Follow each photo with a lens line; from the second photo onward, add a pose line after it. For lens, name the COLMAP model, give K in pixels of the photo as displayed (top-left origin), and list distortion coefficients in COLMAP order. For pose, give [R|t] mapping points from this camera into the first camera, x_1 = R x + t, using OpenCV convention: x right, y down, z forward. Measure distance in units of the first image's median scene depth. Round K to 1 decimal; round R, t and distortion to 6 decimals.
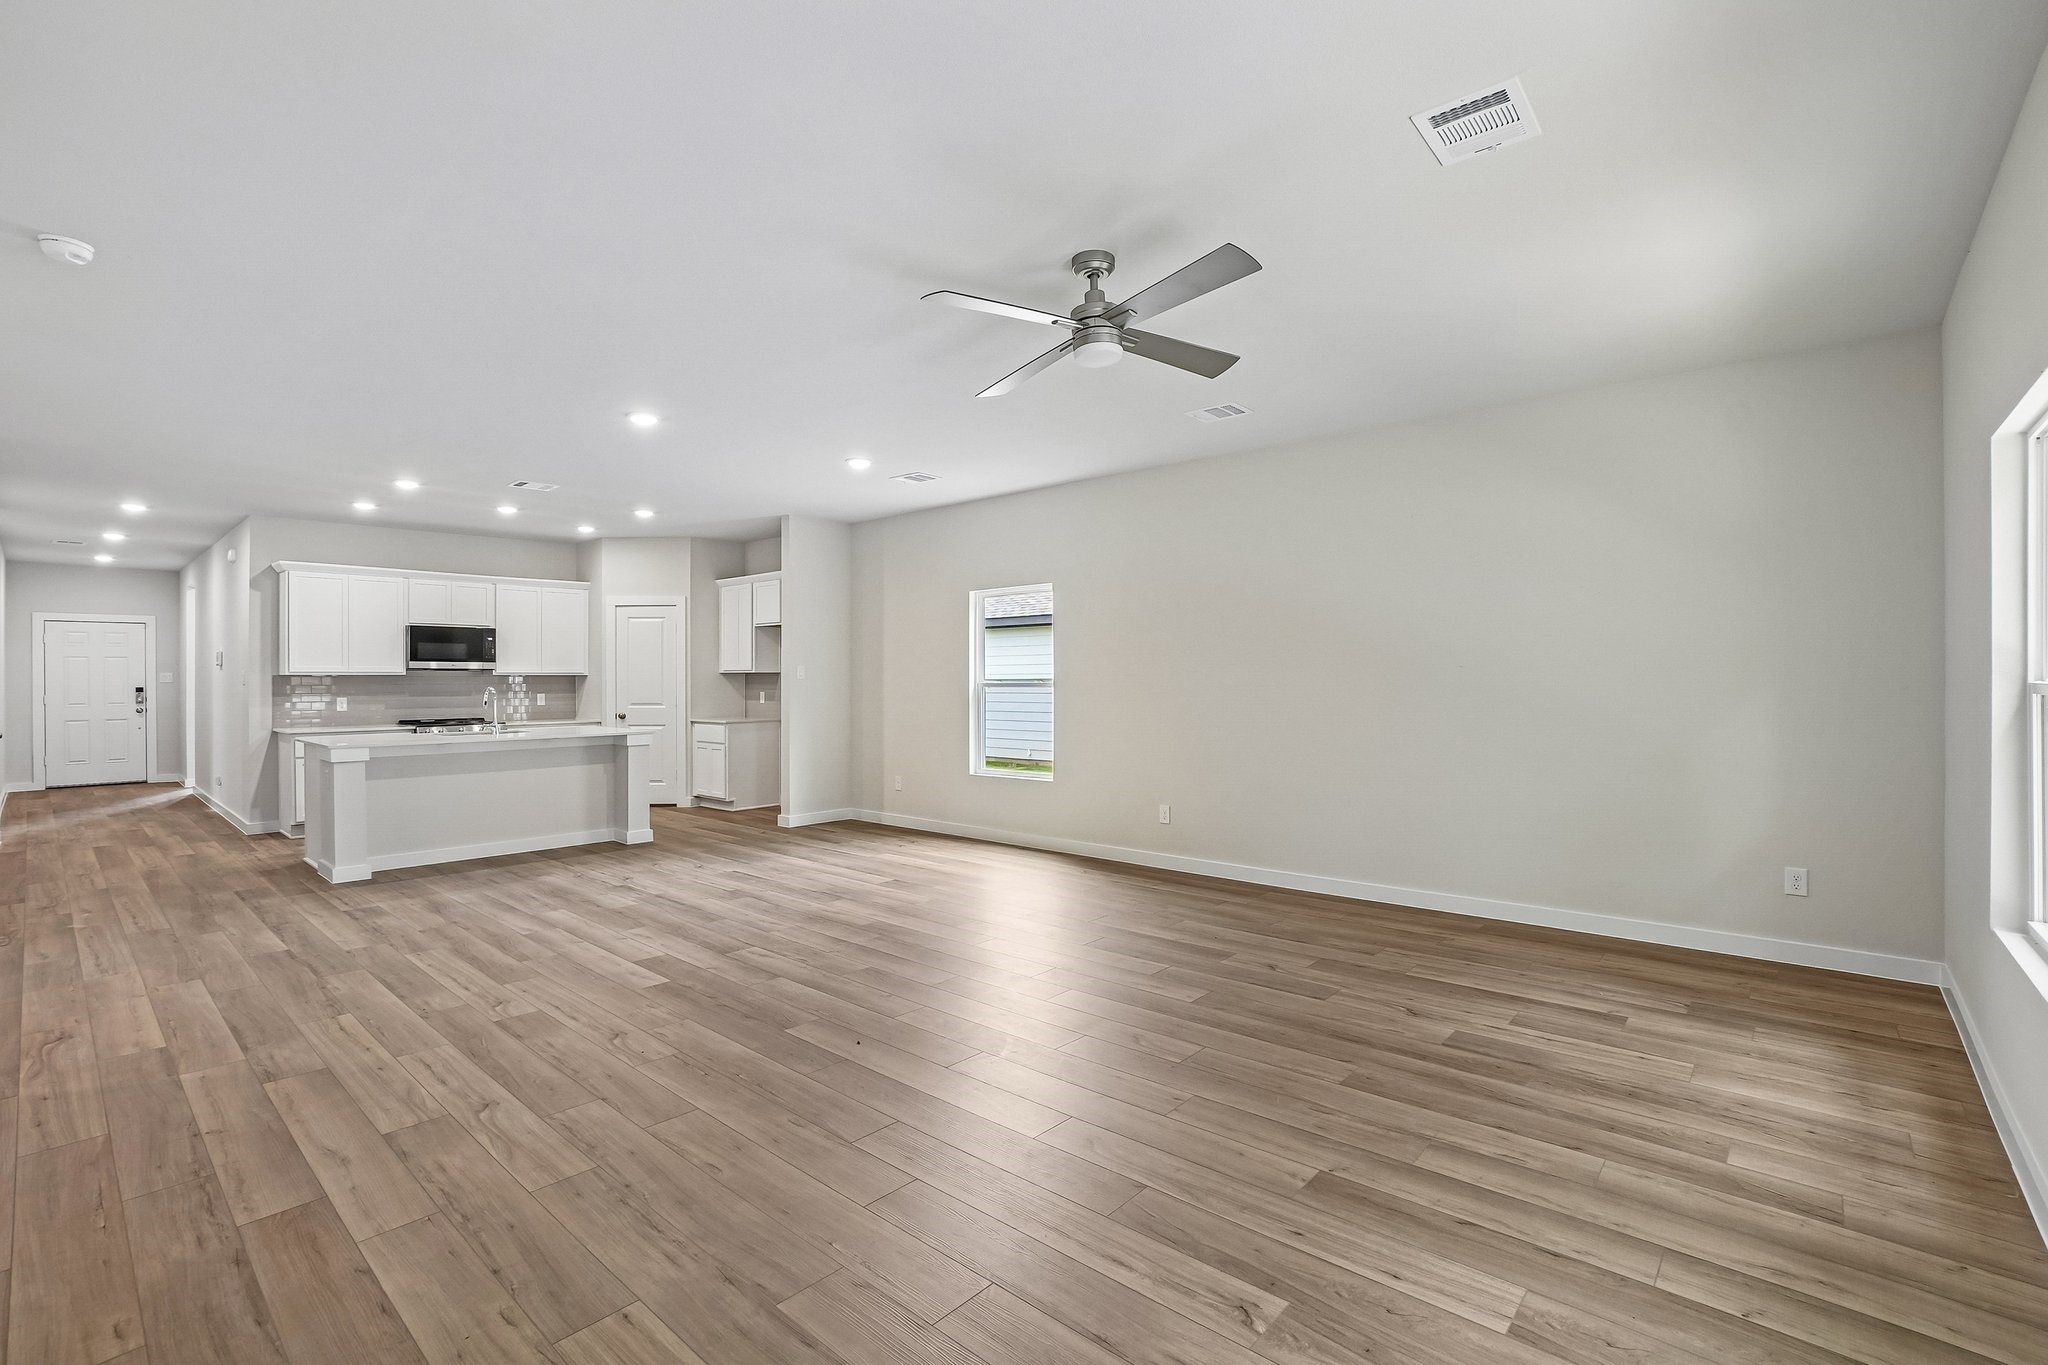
lens RADIAL K [[926.5, 0, 1014.3], [0, 926.5, 675.4], [0, 0, 1]] dist [-0.060414, 0.020052]
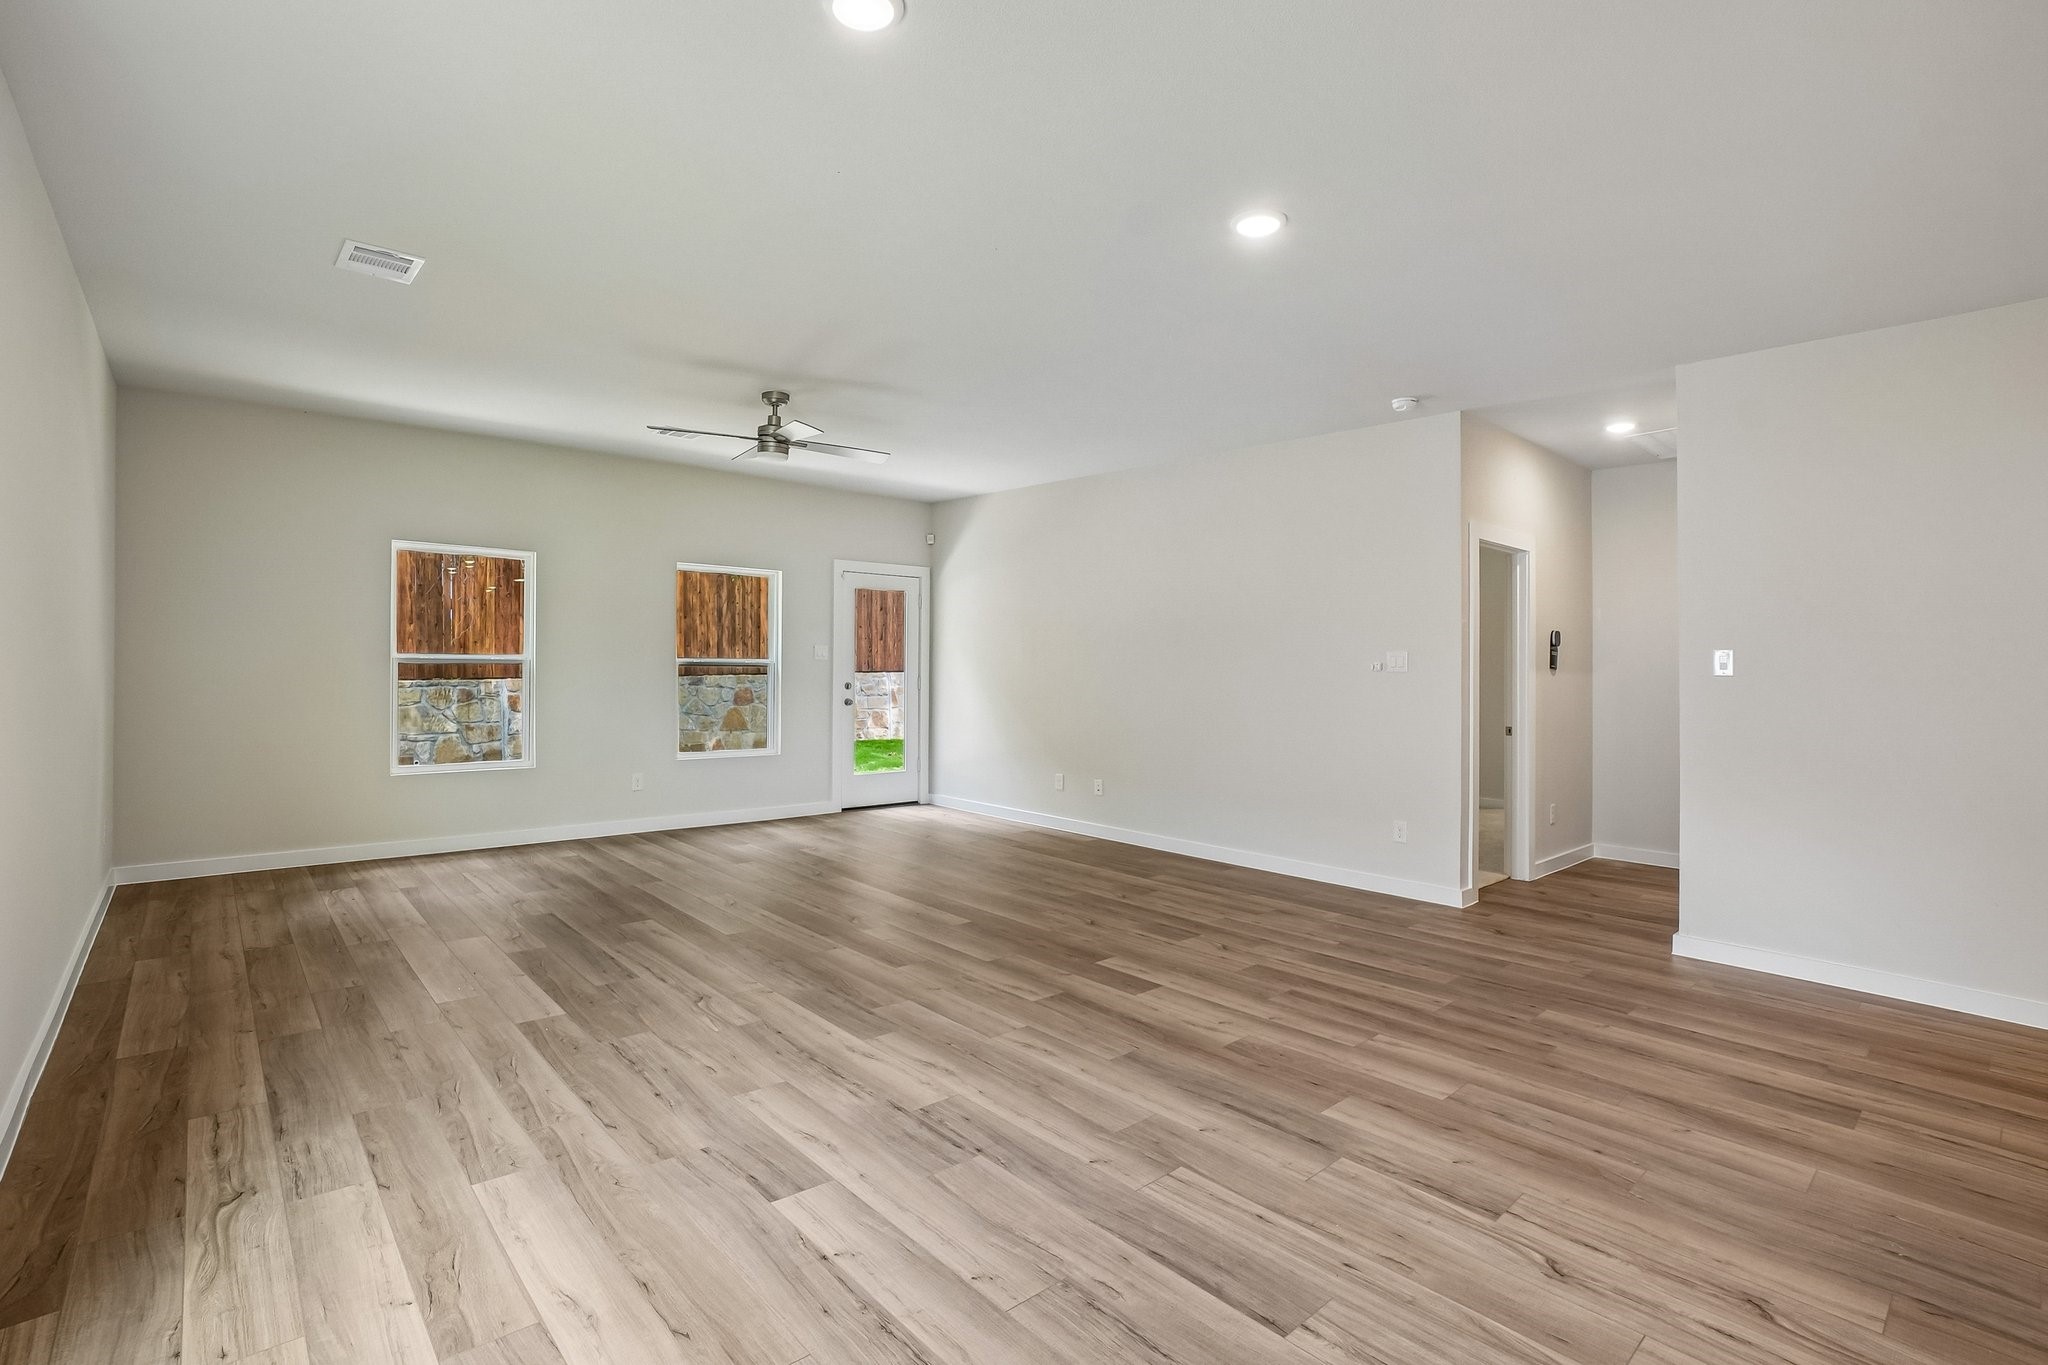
lens RADIAL K [[926.5, 0, 983.4], [0, 926.5, 664.7], [0, 0, 1]] dist [-0.060414, 0.020052]
pose [[-0.990497, -0.011754, 0.137029, -0.213669], [-0.012692, 0.999902, -0.005967, 0.007243], [-0.136946, -0.007649, -0.990549, 1.111290]]
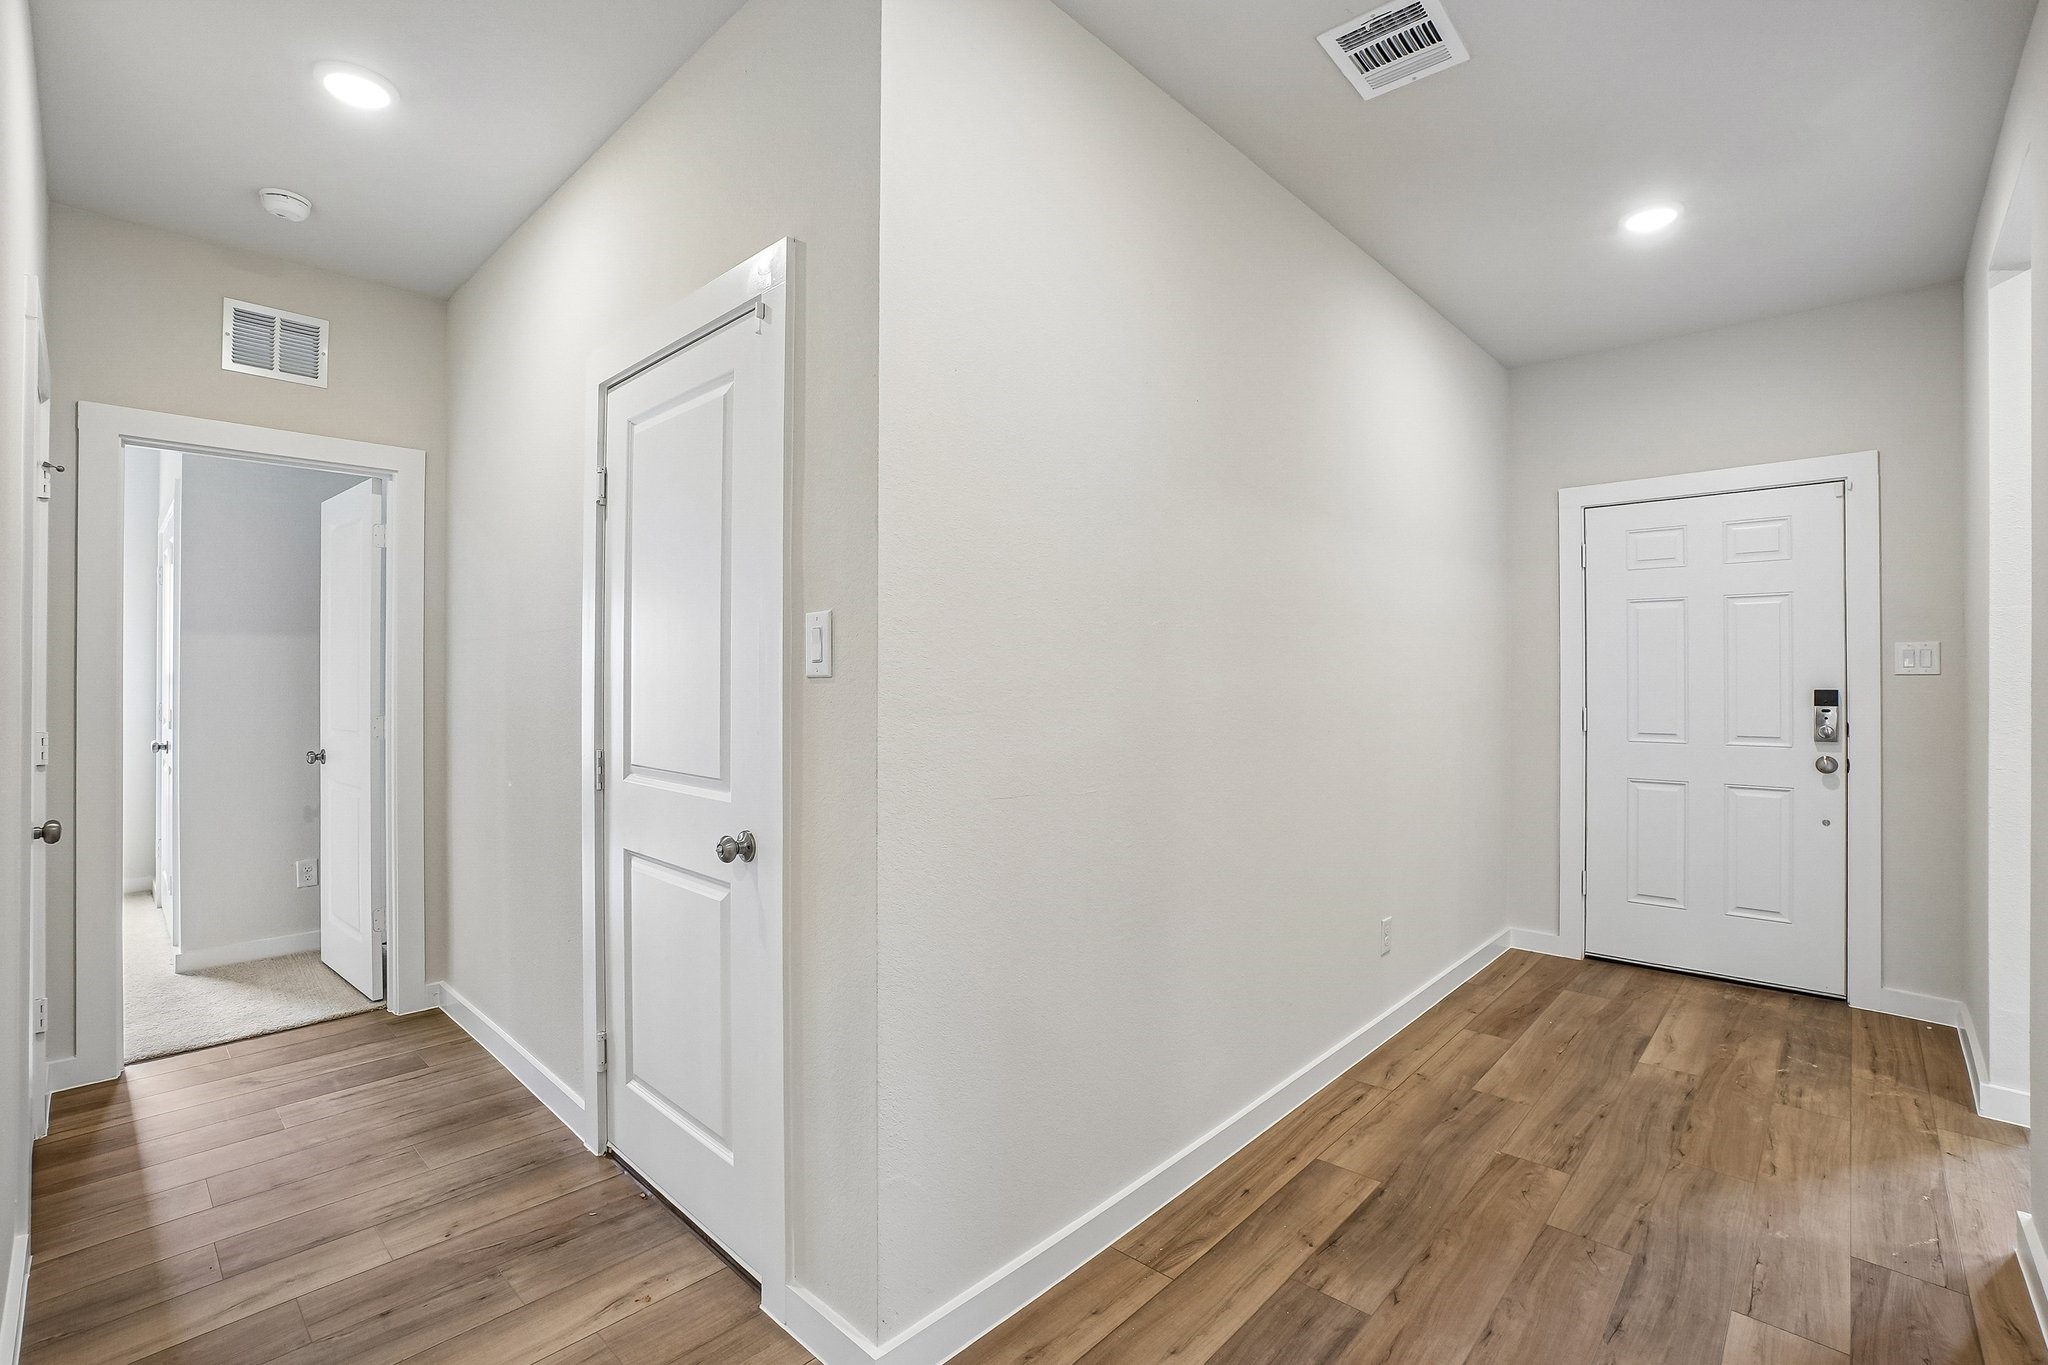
lens RADIAL K [[926.5, 0, 1007.7], [0, 926.5, 669.7], [0, 0, 1]] dist [-0.060414, 0.020052]
pose [[-0.017091, -0.003556, -0.999848, -1.026948], [-0.004163, 0.999985, -0.003486, 0.013173], [0.999845, 0.004102, -0.017106, 1.107227]]
